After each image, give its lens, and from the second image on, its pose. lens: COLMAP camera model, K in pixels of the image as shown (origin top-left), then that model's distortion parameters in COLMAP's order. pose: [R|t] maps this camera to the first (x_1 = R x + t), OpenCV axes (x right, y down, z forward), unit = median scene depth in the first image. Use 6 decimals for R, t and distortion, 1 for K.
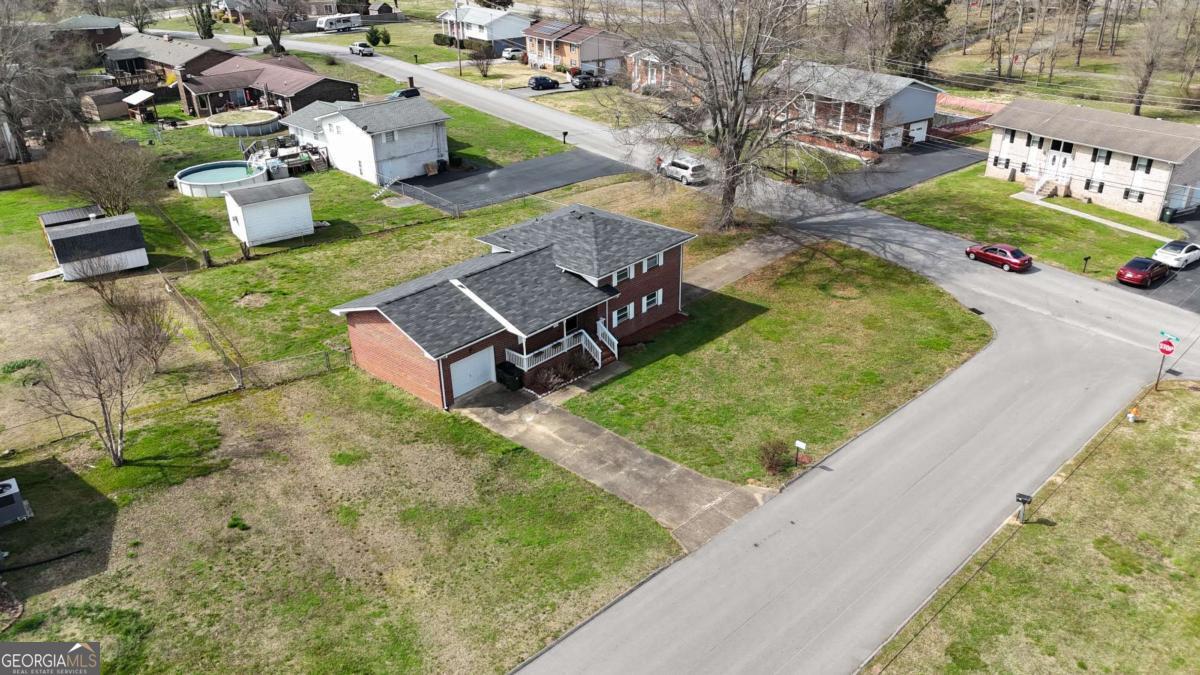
lens RADIAL K [[877.4, 0, 606.3], [0, 877.4, 340.7], [0, 0, 1]] dist [0.079010, -0.075989]
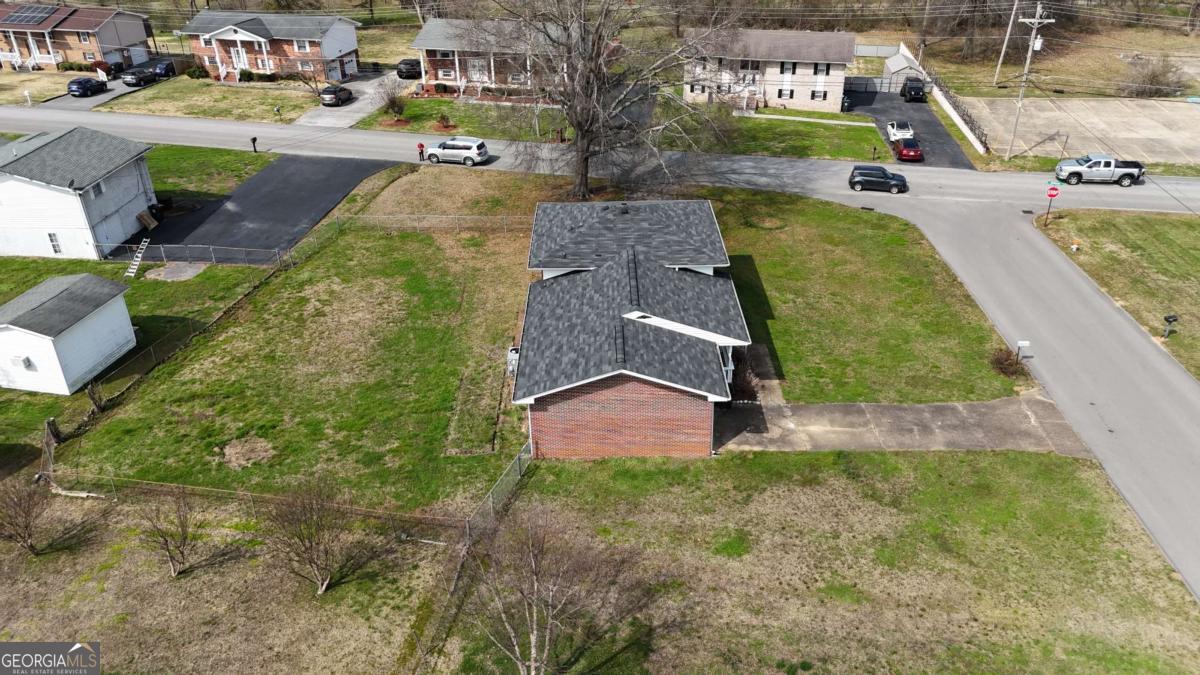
lens RADIAL K [[877.4, 0, 605.1], [0, 877.4, 338.3], [0, 0, 1]] dist [0.079010, -0.075989]
pose [[0.741896, -0.327527, 0.585078, -0.599143], [0.300020, 0.942510, 0.147183, -0.153836], [-0.599649, 0.066341, 0.797509, 0.305216]]
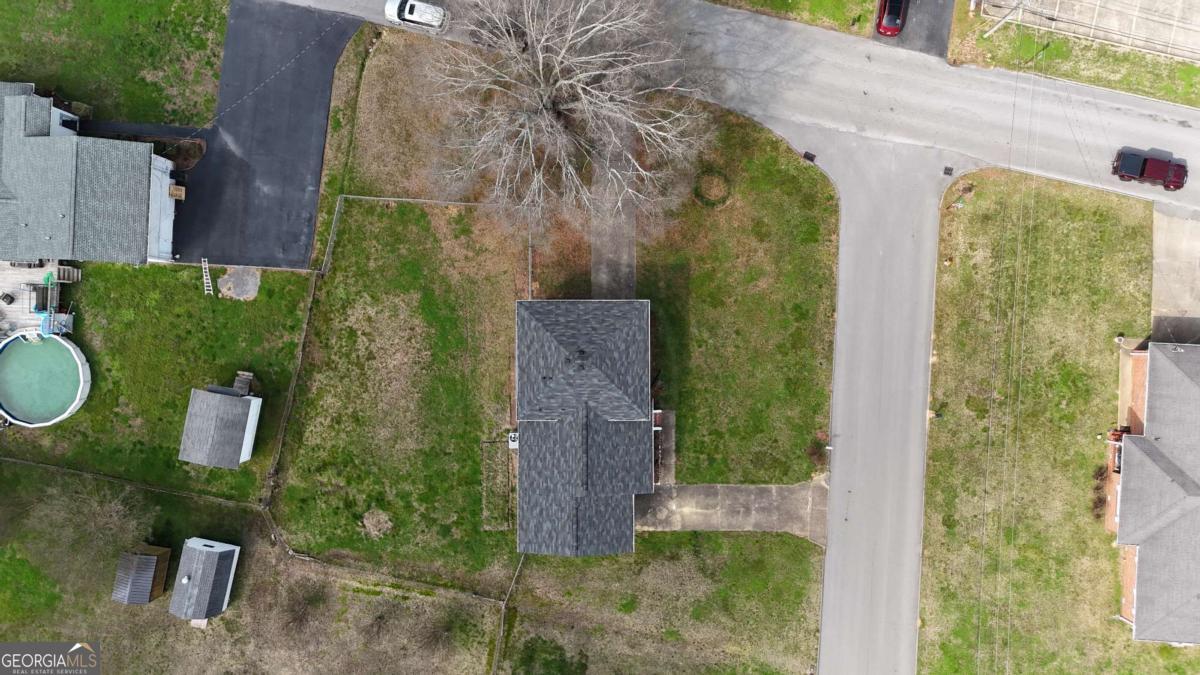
lens RADIAL K [[877.4, 0, 603.1], [0, 877.4, 339.9], [0, 0, 1]] dist [0.079010, -0.075989]
pose [[0.746177, -0.665747, -0.000759, 0.018411], [0.303099, 0.338702, 0.890737, -1.228305], [-0.592749, -0.664877, 0.454519, 0.437039]]
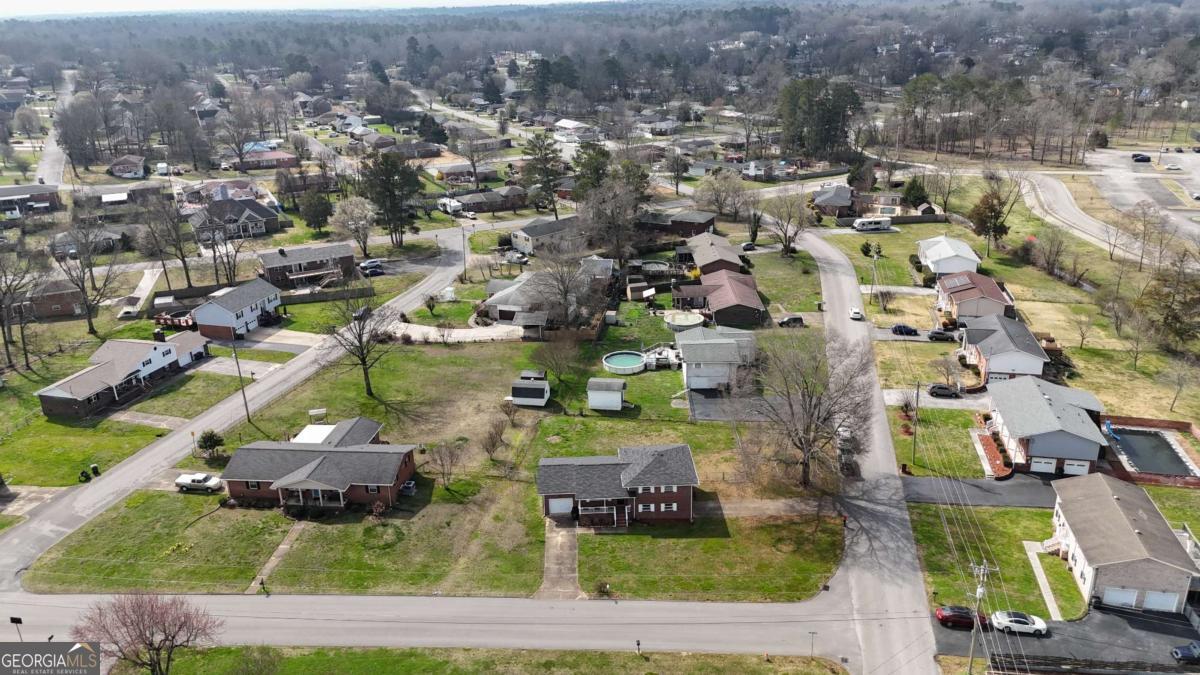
lens RADIAL K [[877.4, 0, 609.7], [0, 877.4, 329.6], [0, 0, 1]] dist [0.079010, -0.075989]
pose [[0.696134, 0.246688, -0.674198, 1.201304], [-0.307525, 0.951052, 0.030457, -0.446370], [0.648711, 0.186130, 0.737922, -0.638758]]
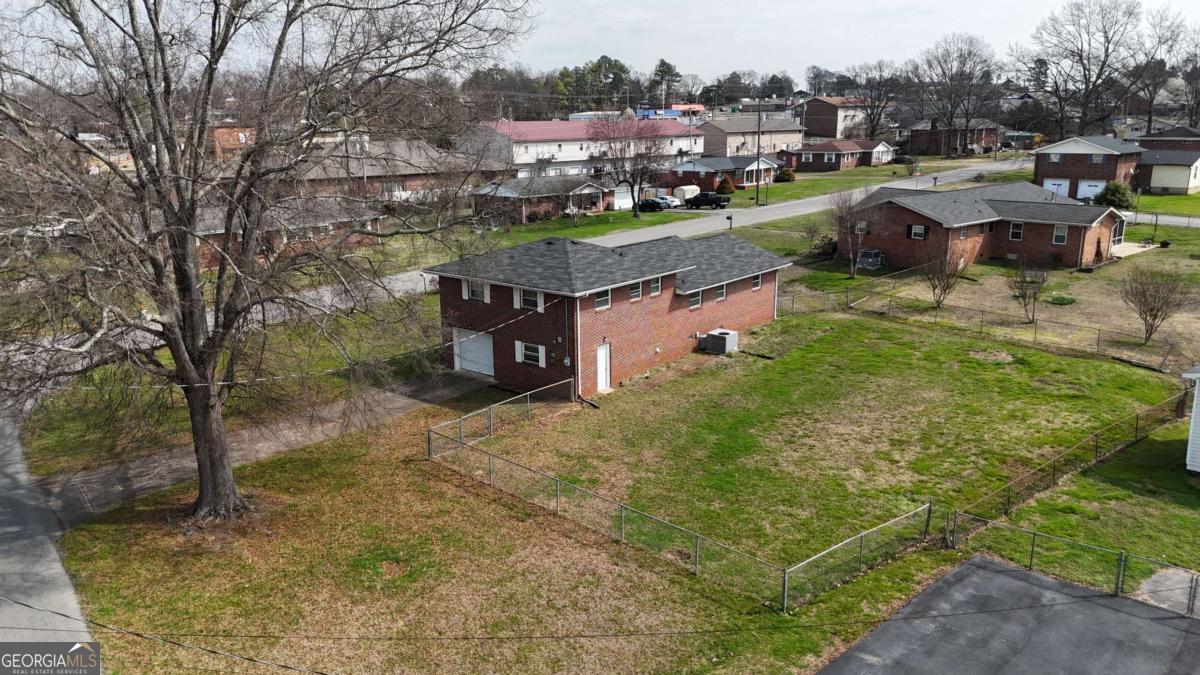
lens RADIAL K [[877.4, 0, 604.5], [0, 877.4, 335.4], [0, 0, 1]] dist [0.079010, -0.075989]
pose [[-0.999038, 0.029352, -0.032597, -0.036120], [0.001308, 0.762736, 0.646709, -0.597235], [0.043845, 0.646044, -0.762040, 1.664032]]
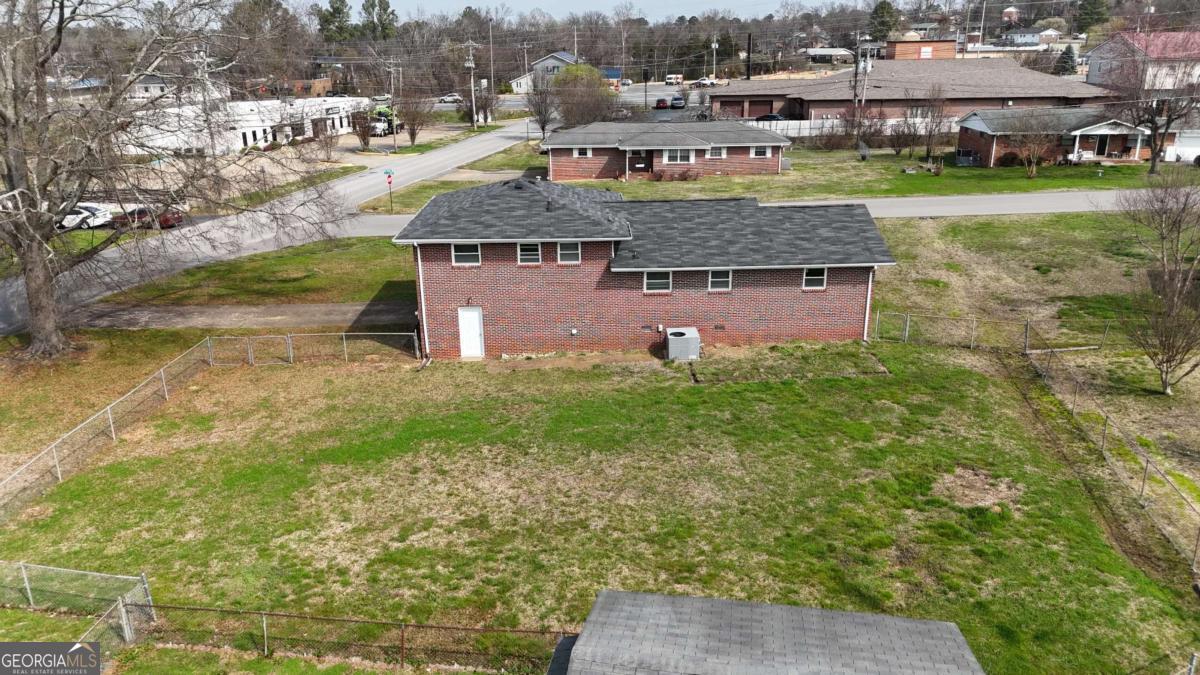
lens RADIAL K [[877.4, 0, 603.7], [0, 877.4, 340.5], [0, 0, 1]] dist [0.079010, -0.075989]
pose [[-0.679965, -0.217853, 0.700134, -0.593837], [0.343716, 0.748737, 0.566791, -0.424938], [-0.647693, 0.626046, -0.434236, 1.333762]]
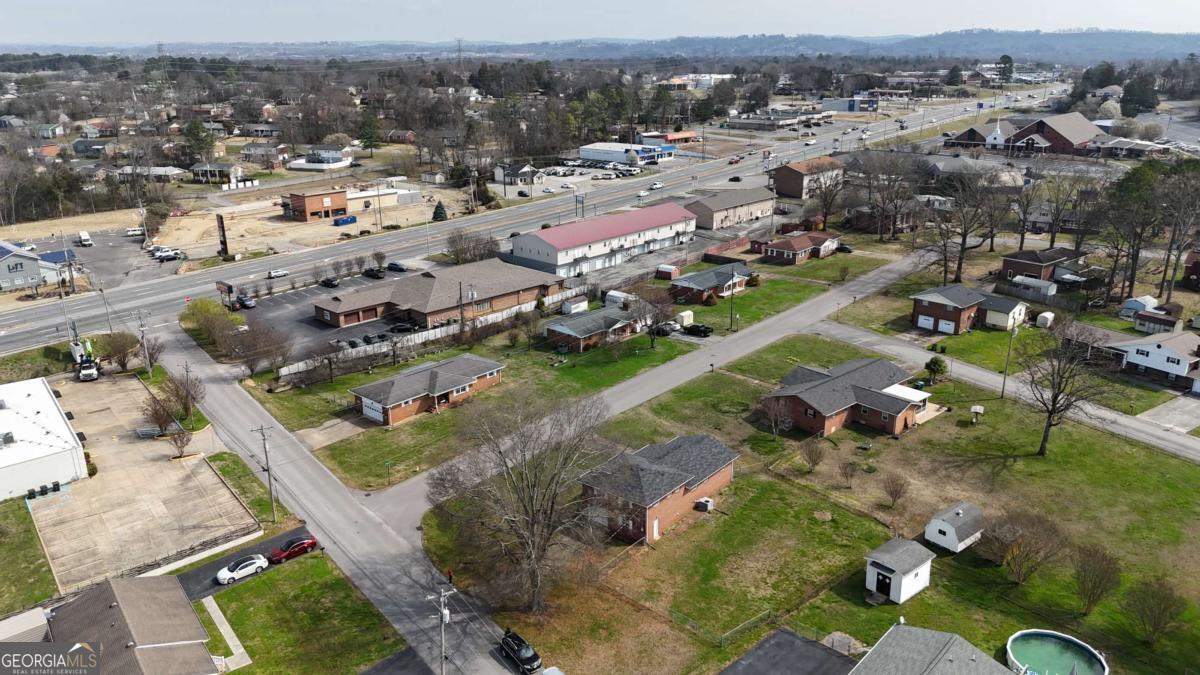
lens RADIAL K [[877.4, 0, 602.2], [0, 877.4, 340.8], [0, 0, 1]] dist [0.079010, -0.075989]
pose [[-0.998624, 0.033076, -0.040703, 0.112415], [-0.005140, 0.710626, 0.703551, -1.635219], [0.052195, 0.702792, -0.709478, 2.113781]]
